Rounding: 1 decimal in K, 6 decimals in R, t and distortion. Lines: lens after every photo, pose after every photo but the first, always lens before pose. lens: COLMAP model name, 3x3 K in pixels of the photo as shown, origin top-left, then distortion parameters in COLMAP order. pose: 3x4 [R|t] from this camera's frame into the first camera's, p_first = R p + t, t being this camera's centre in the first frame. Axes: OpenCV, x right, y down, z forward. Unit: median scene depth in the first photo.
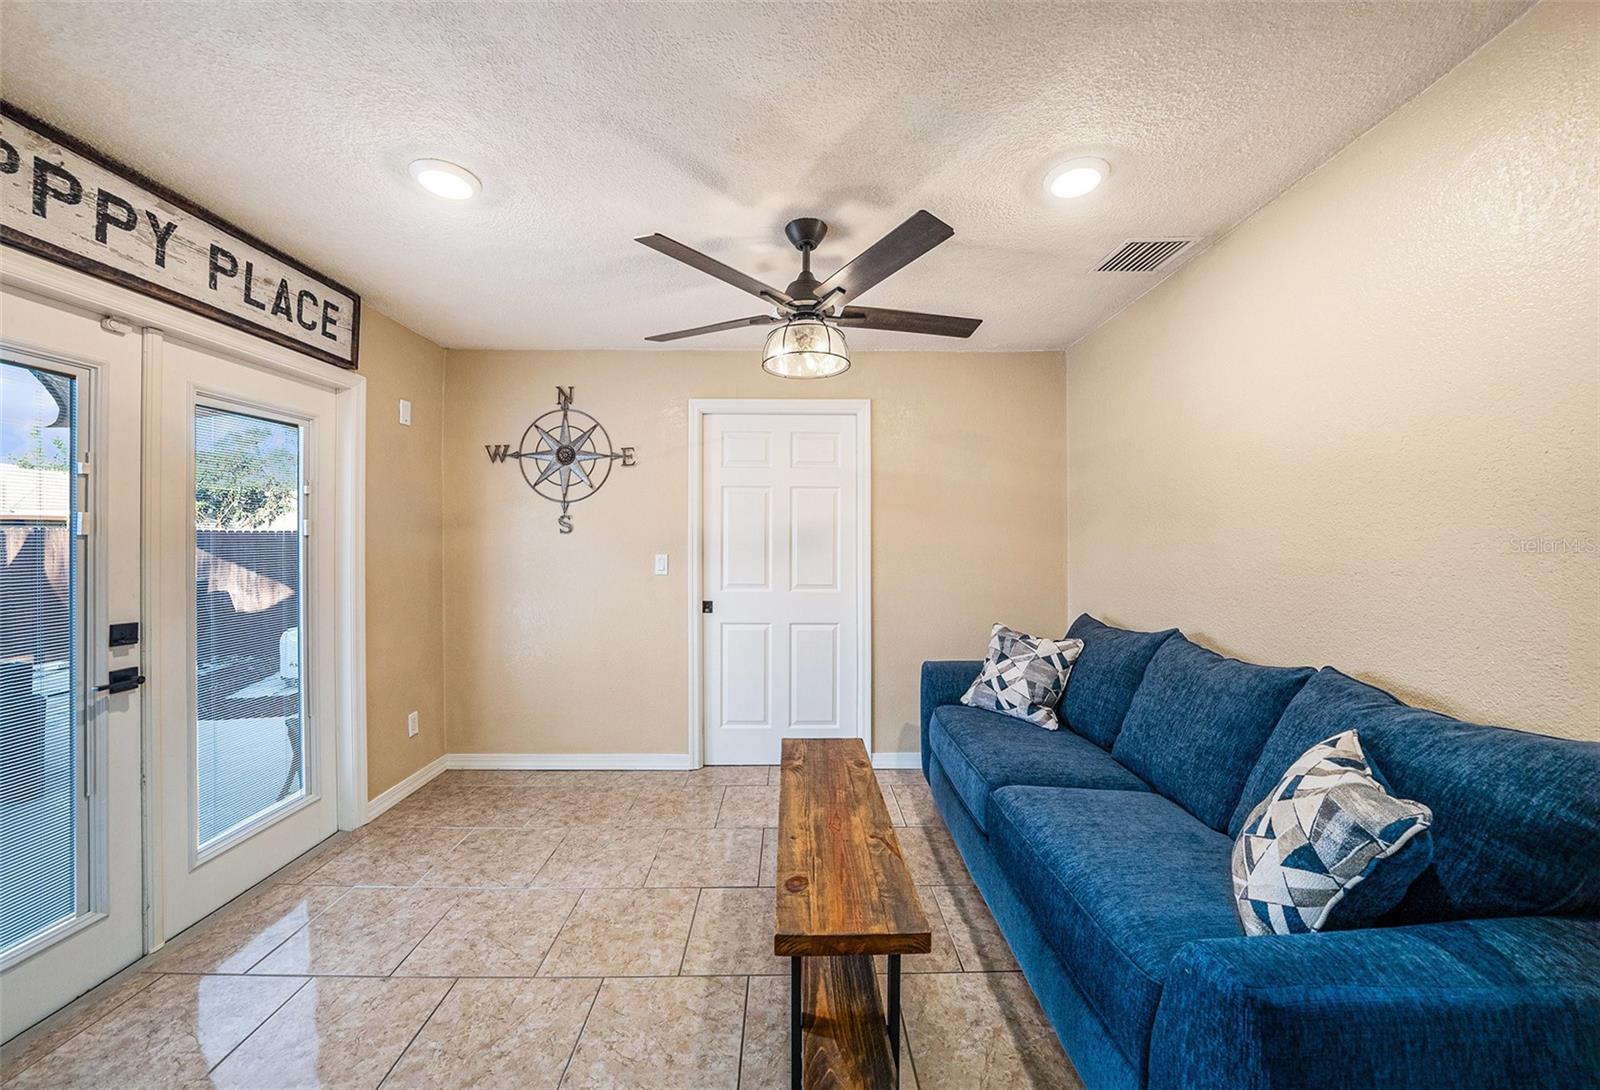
lens RADIAL K [[572.9, 0, 792.7], [0, 572.9, 535.5], [0, 0, 1]] dist [-0.011978, 0.000394]
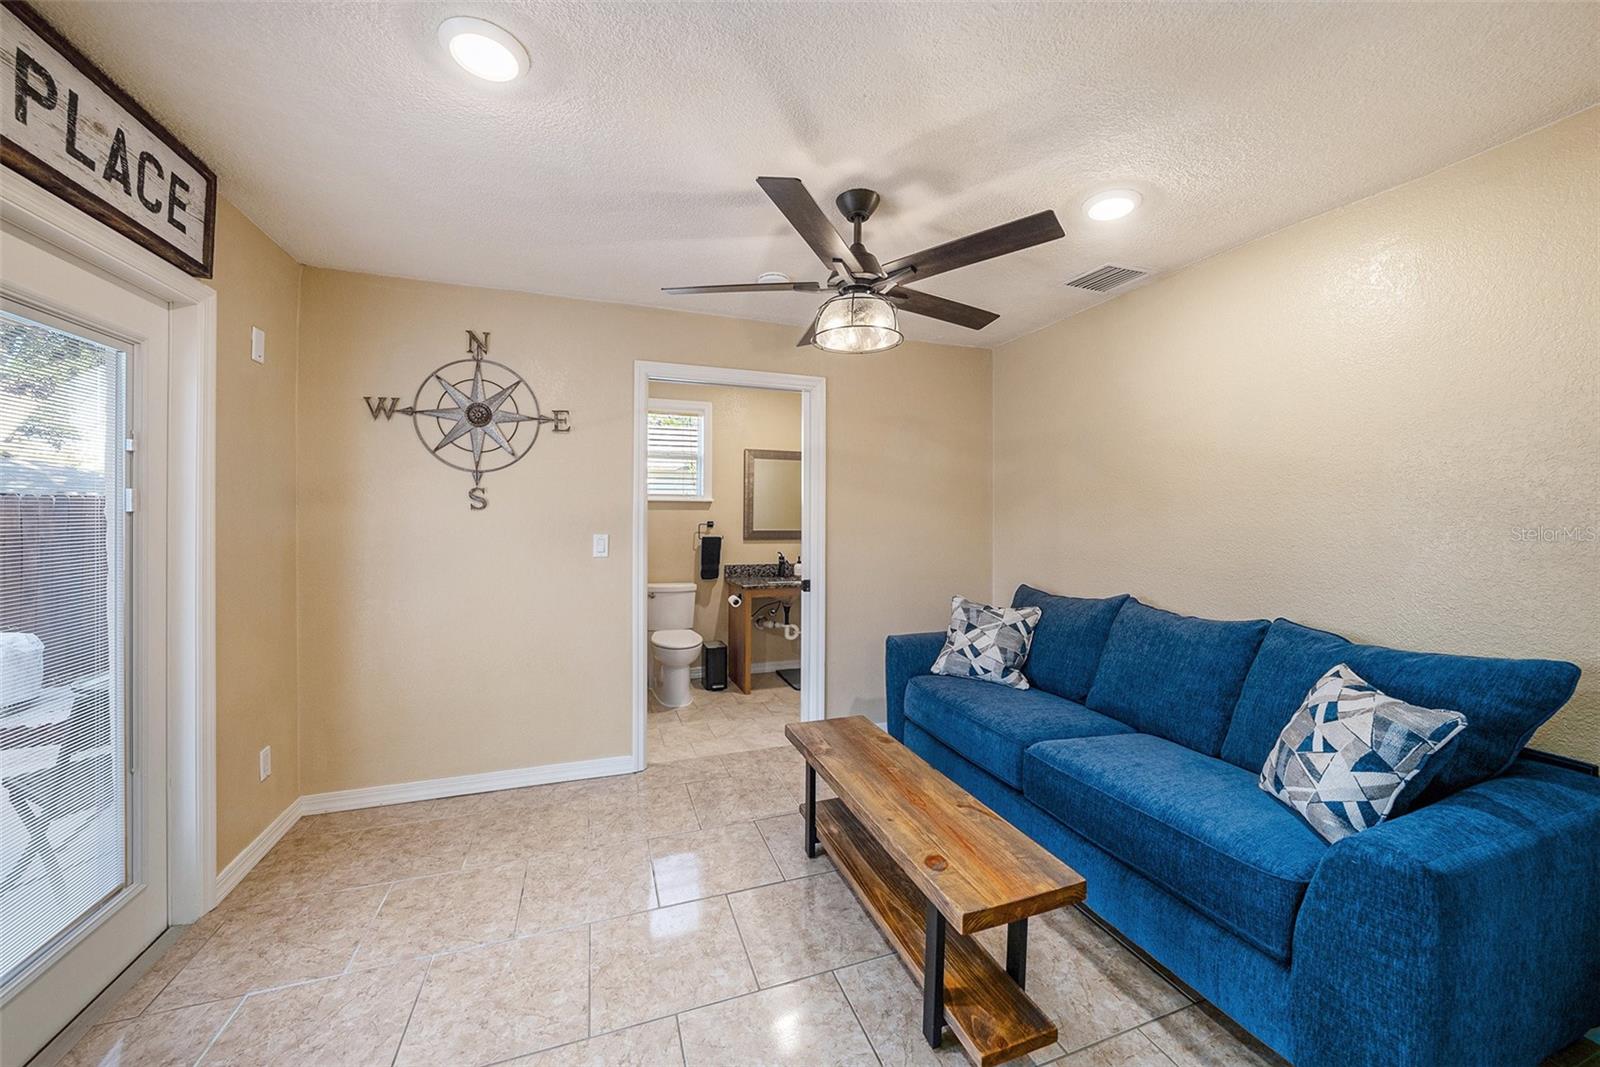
lens RADIAL K [[577.5, 0, 813.1], [0, 577.5, 523.3], [0, 0, 1]] dist [-0.012790, 0.001700]
pose [[0.943857, 0.000414, 0.330354, -0.340450], [-0.005717, 0.999870, 0.015083, 0.000676], [-0.330305, -0.016125, 0.943737, 0.083448]]
